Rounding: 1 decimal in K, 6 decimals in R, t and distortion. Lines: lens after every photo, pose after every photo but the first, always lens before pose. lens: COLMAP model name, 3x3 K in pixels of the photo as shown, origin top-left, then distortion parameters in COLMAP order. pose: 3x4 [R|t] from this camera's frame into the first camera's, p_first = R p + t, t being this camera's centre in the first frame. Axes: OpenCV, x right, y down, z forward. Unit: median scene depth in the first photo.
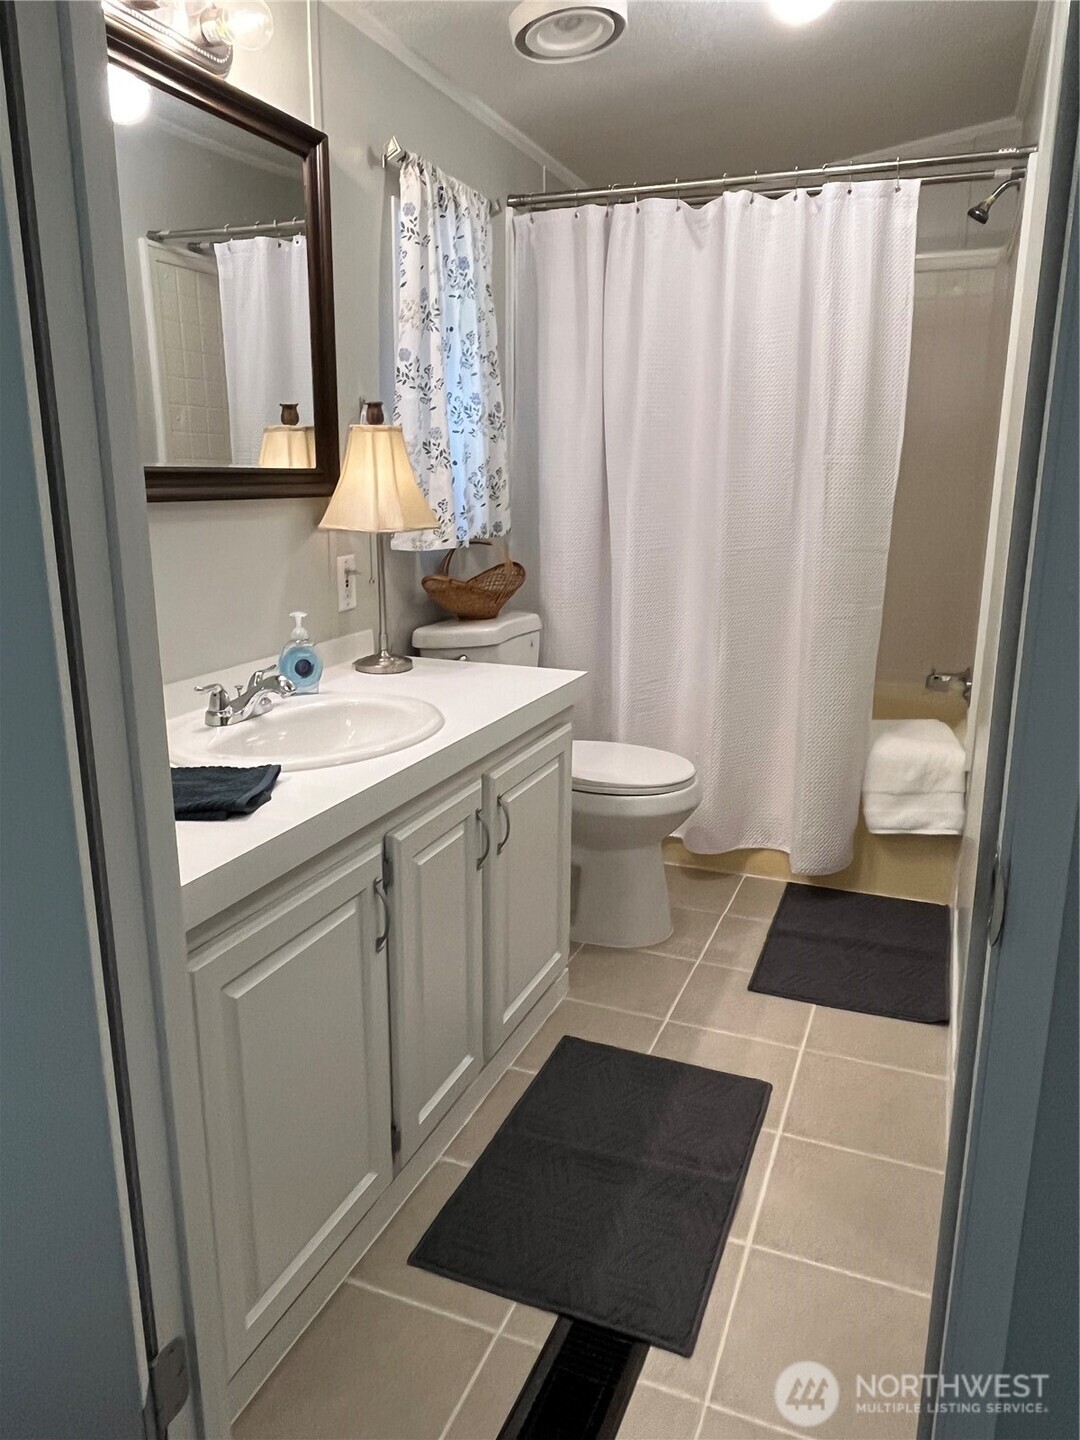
lens RADIAL K [[980.0, 0, 543.4], [0, 980.0, 717.3], [0, 0, 1]] dist [0.000587, -0.008744]
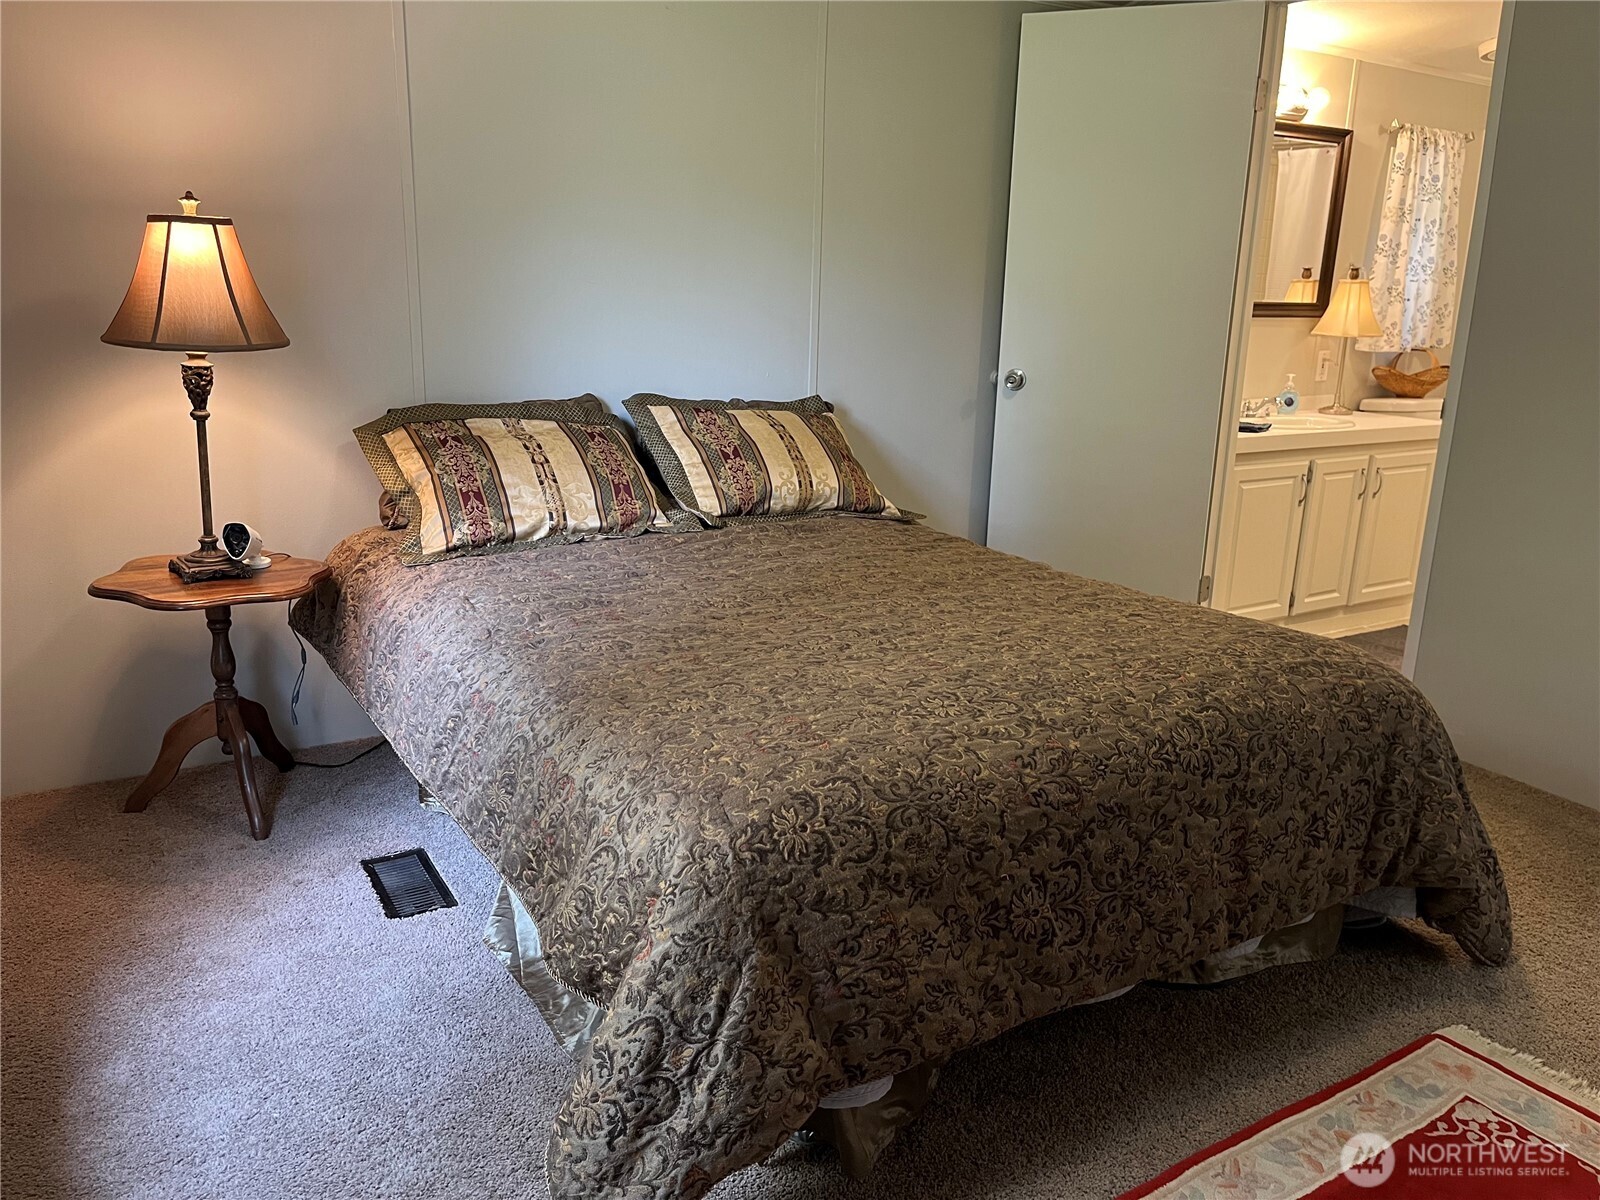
lens RADIAL K [[1201.9, 0, 794.7], [0, 1201.9, 594.6], [0, 0, 1]] dist [0.057918, -0.077870]
pose [[0.801968, 0.162856, -0.574740, 0.358838], [-0.160657, 0.985473, 0.055066, 0.300196], [0.575359, 0.048175, 0.816481, -1.315952]]
